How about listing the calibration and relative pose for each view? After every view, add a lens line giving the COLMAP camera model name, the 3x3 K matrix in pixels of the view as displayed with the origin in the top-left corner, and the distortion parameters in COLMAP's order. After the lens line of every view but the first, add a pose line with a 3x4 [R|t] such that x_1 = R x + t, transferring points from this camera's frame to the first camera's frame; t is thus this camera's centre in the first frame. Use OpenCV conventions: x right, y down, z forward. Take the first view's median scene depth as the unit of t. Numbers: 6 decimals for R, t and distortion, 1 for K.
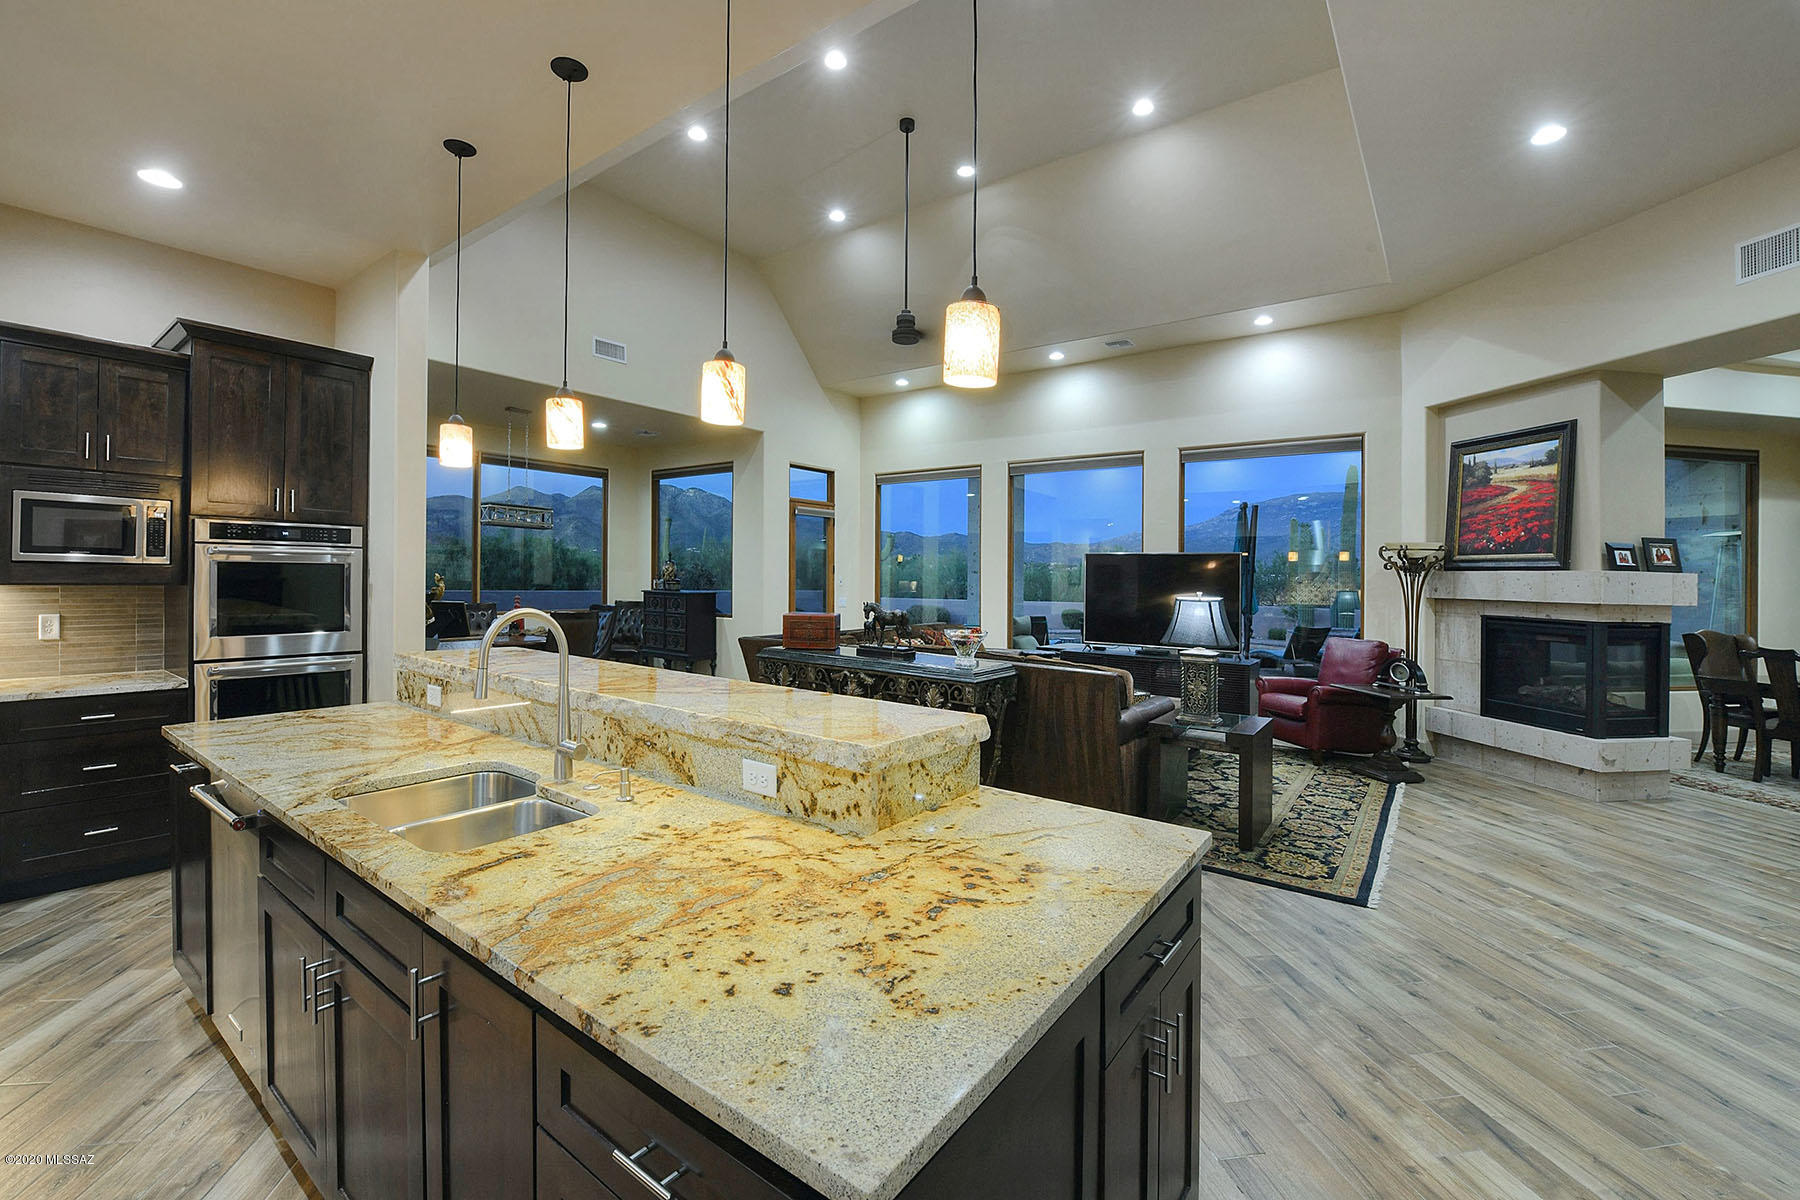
lens RADIAL K [[775.7, 0, 900.0], [0, 775.7, 600.0], [0, 0, 1]] dist [-0.016310, -0.000312]
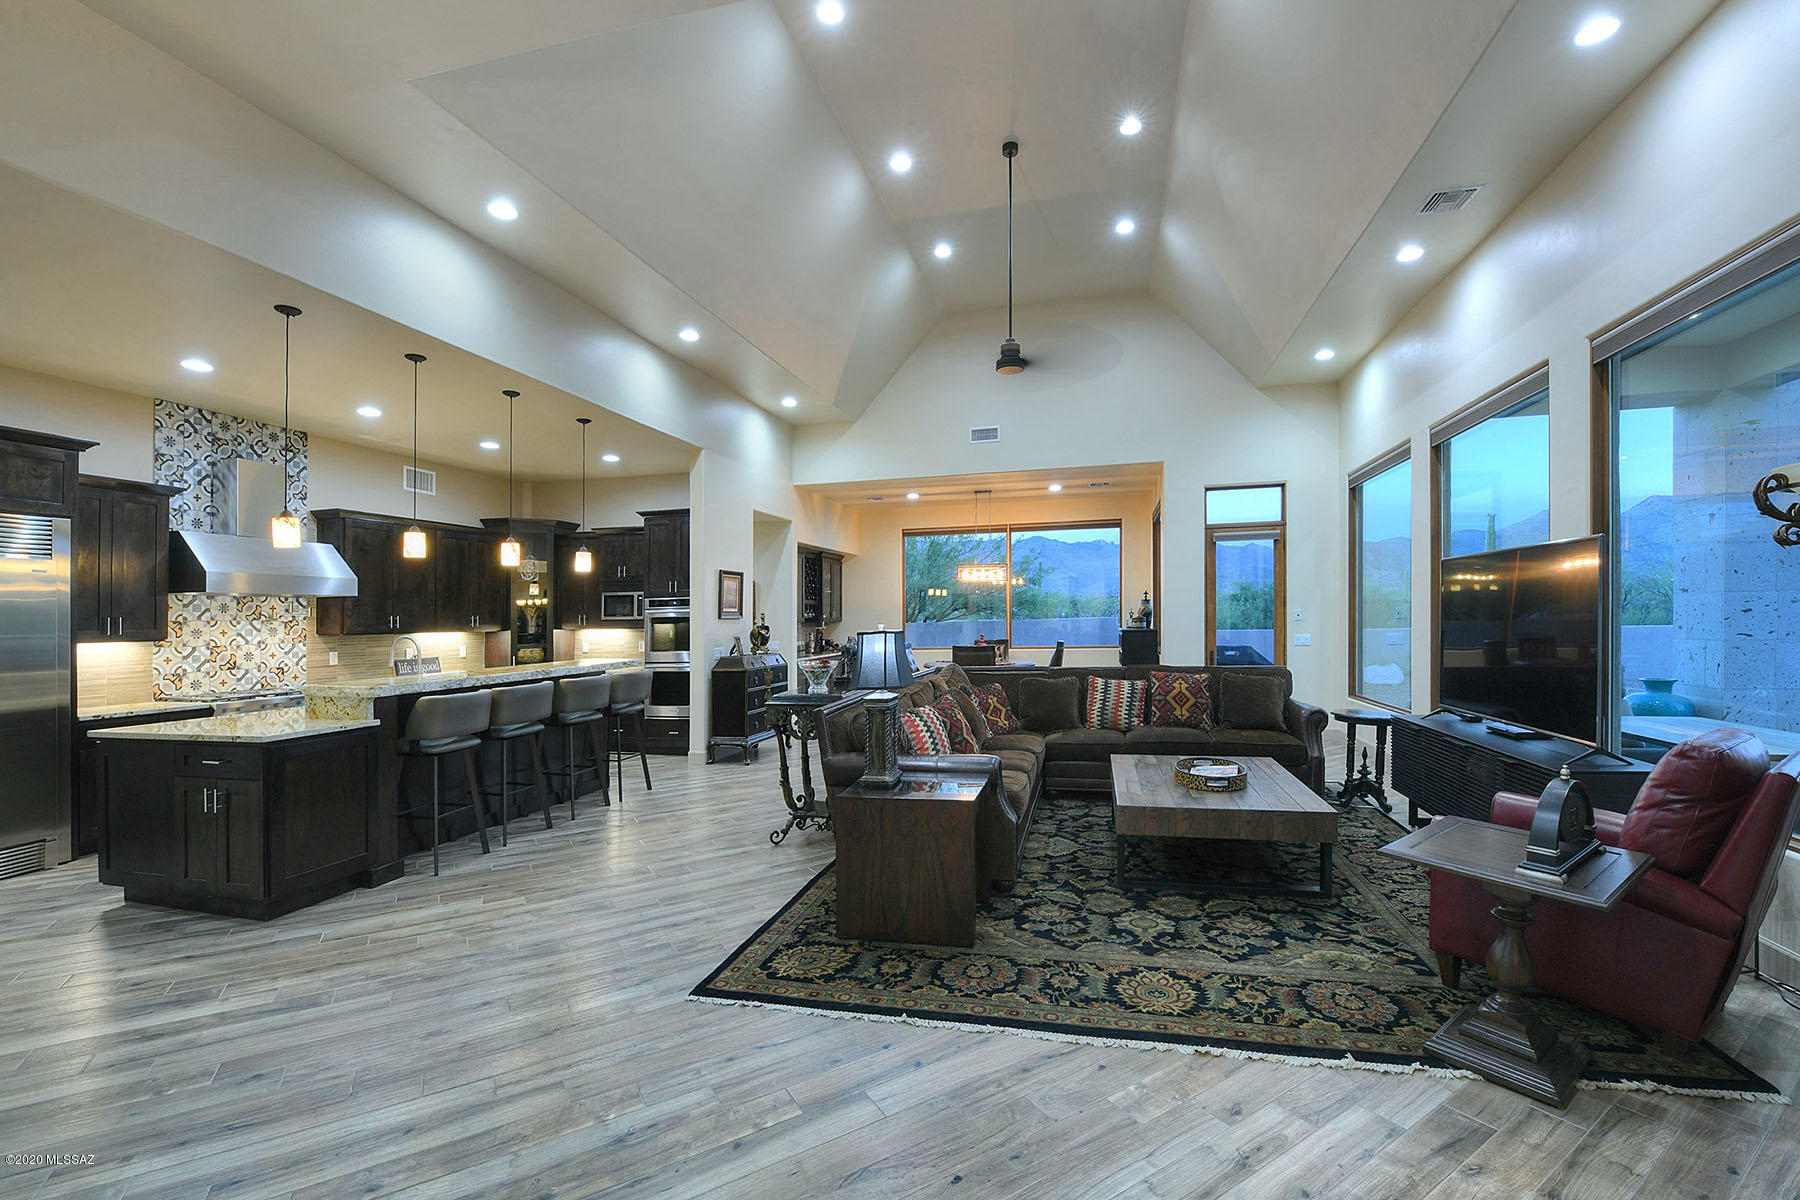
lens RADIAL K [[791.6, 0, 953.7], [0, 791.6, 635.1], [0, 0, 1]] dist [-0.018906, 0.000239]
pose [[0.375061, -0.004627, -0.926988, 0.971204], [-0.004305, 0.999968, -0.006733, 0.007549], [0.926990, 0.006516, 0.375029, 0.606599]]
